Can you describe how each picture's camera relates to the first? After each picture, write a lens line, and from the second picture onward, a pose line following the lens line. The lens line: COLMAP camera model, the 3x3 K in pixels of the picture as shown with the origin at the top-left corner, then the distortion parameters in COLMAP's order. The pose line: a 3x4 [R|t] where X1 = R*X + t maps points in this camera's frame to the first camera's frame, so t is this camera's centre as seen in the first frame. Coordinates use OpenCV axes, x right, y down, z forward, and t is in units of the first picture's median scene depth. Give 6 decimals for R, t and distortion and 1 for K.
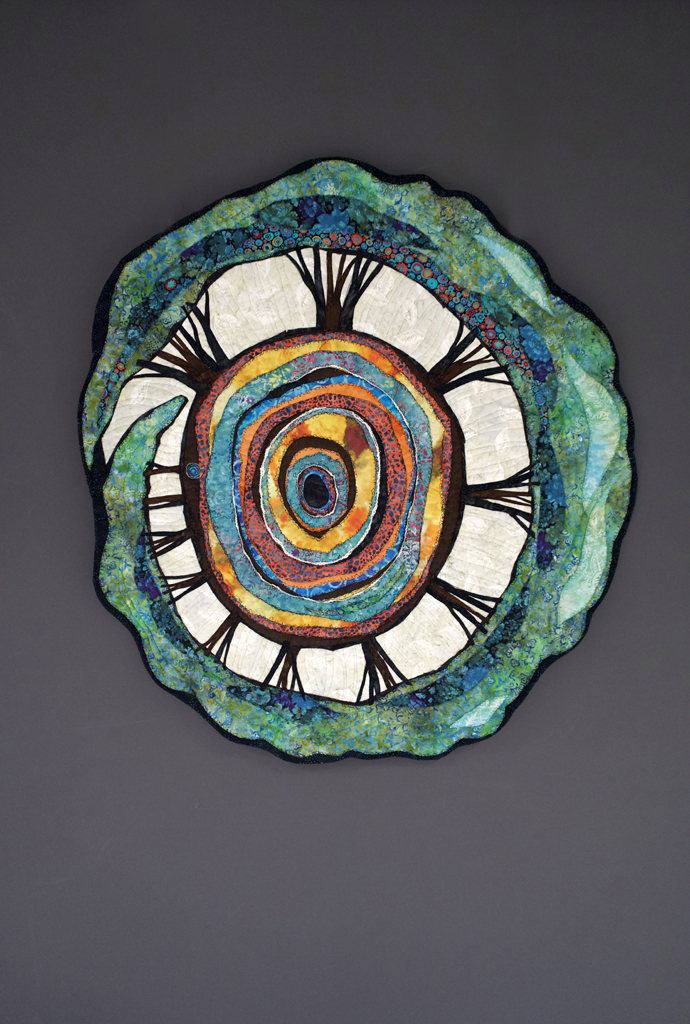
lens RADIAL K [[824.3, 0, 344.6], [0, 824.3, 511.5], [0, 0, 1]] dist [-0.012748, 0.006624]
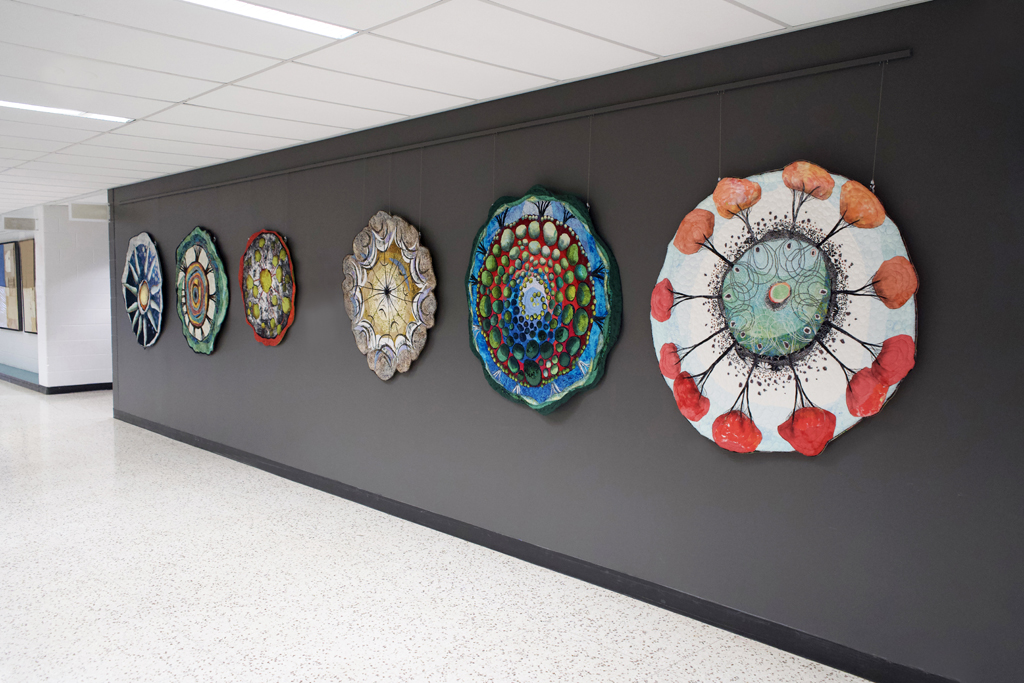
lens RADIAL K [[824.3, 0, 511.3], [0, 824.3, 338.3], [0, 0, 1]] dist [-0.012748, 0.006624]
pose [[0.660893, 0.066475, -0.747530, 4.765683], [-0.070354, 0.997171, 0.026474, -0.029261], [0.747175, 0.035095, 0.663700, -0.793384]]
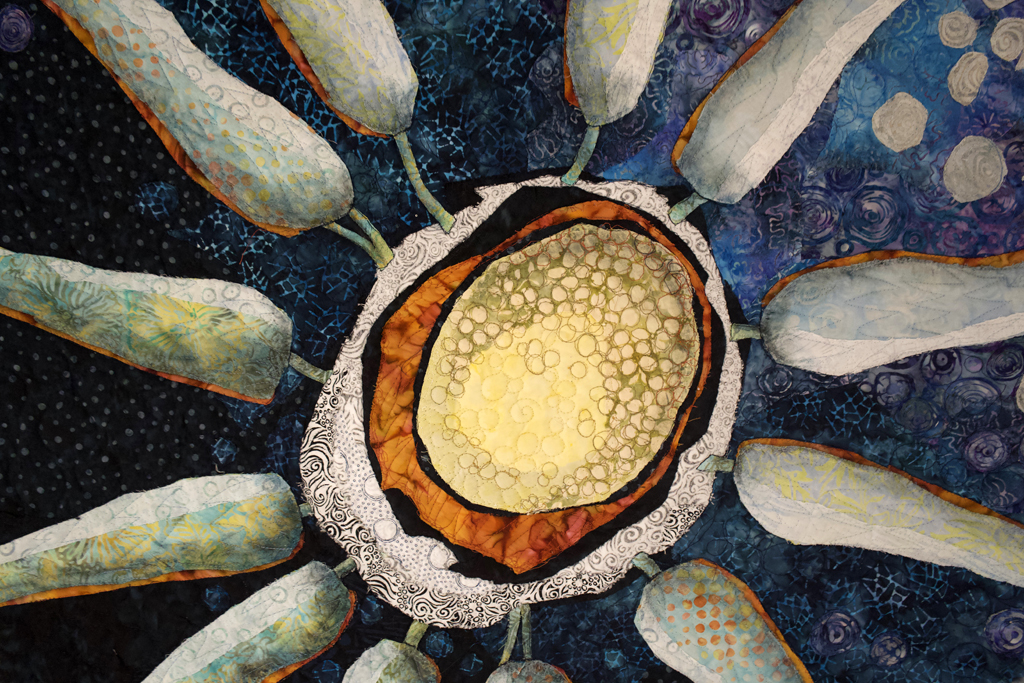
lens RADIAL K [[824.3, 0, 509.8], [0, 824.3, 345.6], [0, 0, 1]] dist [-0.012748, 0.006624]
pose [[0.998310, 0.031954, -0.048550, -0.831607], [-0.030169, 0.998857, 0.037066, -0.032964], [0.049679, -0.035539, 0.998133, 0.561109]]
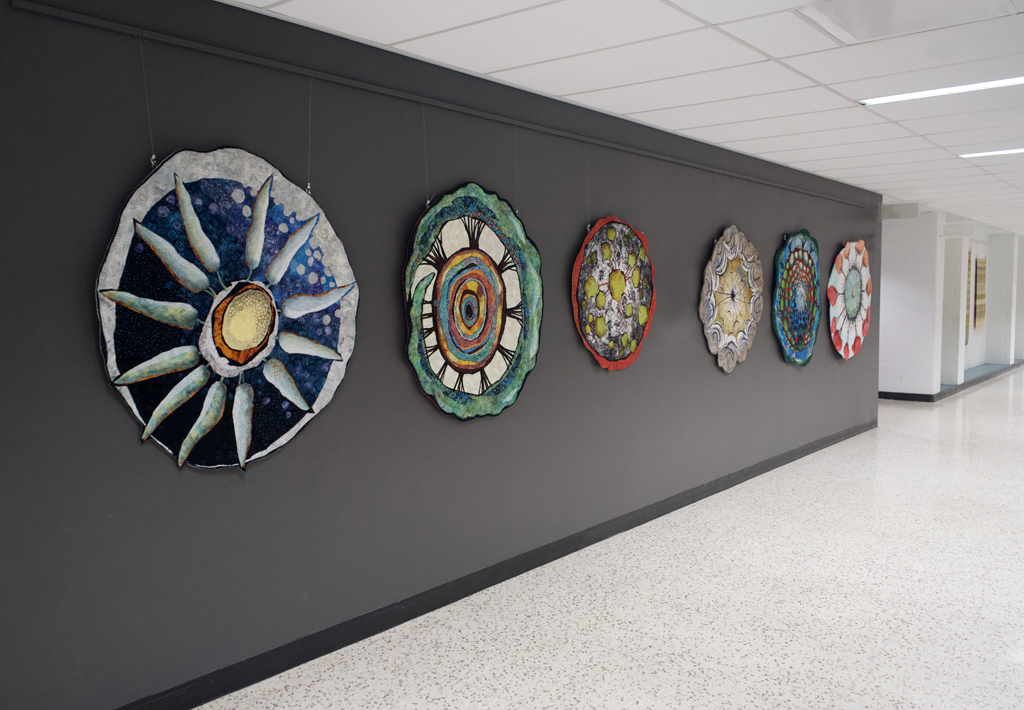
lens RADIAL K [[864.6, 0, 511.1], [0, 864.6, 353.7], [0, 0, 1]] dist [-0.010795, -0.009029]
pose [[0.661522, -0.041813, 0.748759, -1.951555], [0.050025, 0.998681, 0.011573, 0.082110], [-0.748255, 0.029801, 0.662741, -0.860330]]
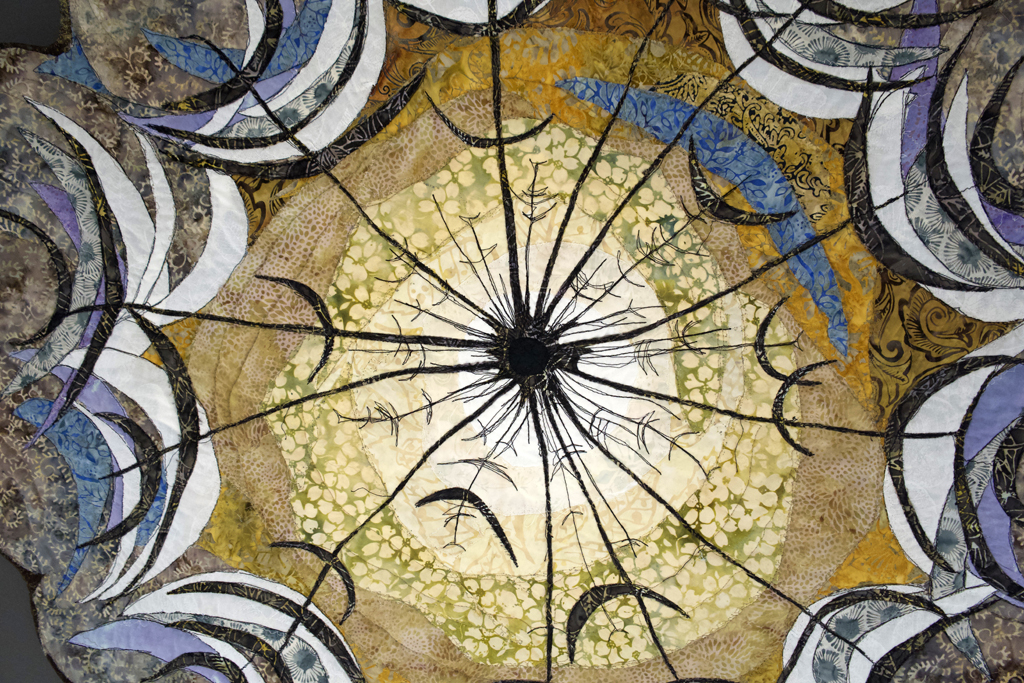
lens RADIAL K [[824.3, 0, 512.1], [0, 824.3, 341.6], [0, 0, 1]] dist [-0.012748, 0.006624]
pose [[0.993118, 0.022534, -0.114930, 1.902515], [-0.022015, 0.999741, 0.005789, -0.104161], [0.115030, -0.003219, 0.993357, 0.655375]]
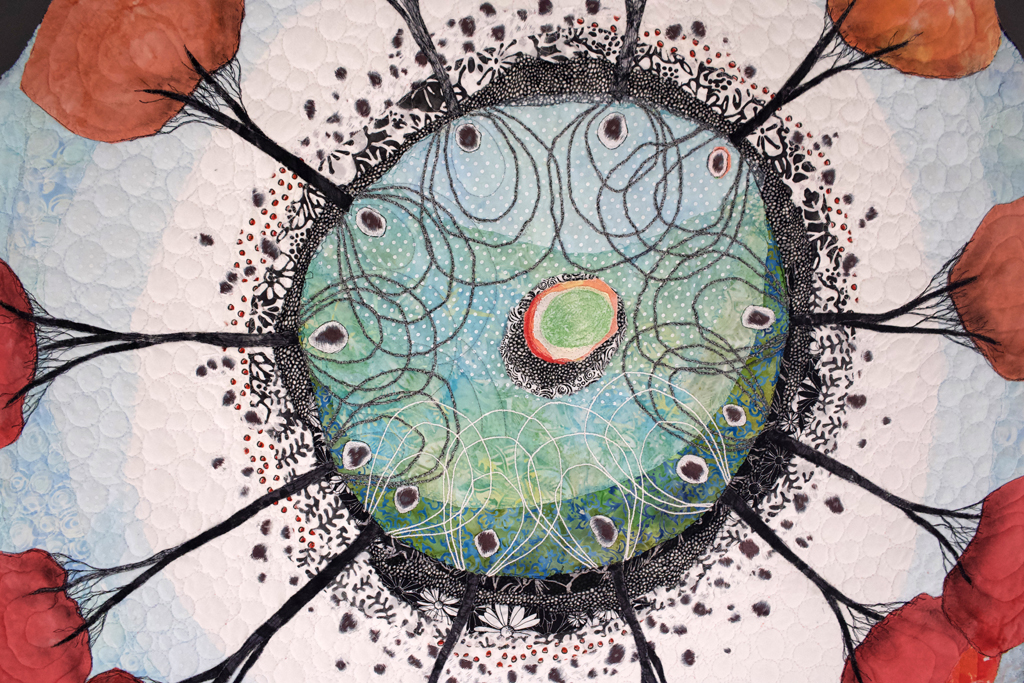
lens RADIAL K [[824.3, 0, 507.8], [0, 824.3, 344.8], [0, 0, 1]] dist [-0.012748, 0.006624]
pose [[0.999500, 0.028122, 0.014421, 3.575847], [-0.028180, 0.999595, 0.003859, -0.125477], [-0.014307, -0.004263, 0.999889, 0.618298]]
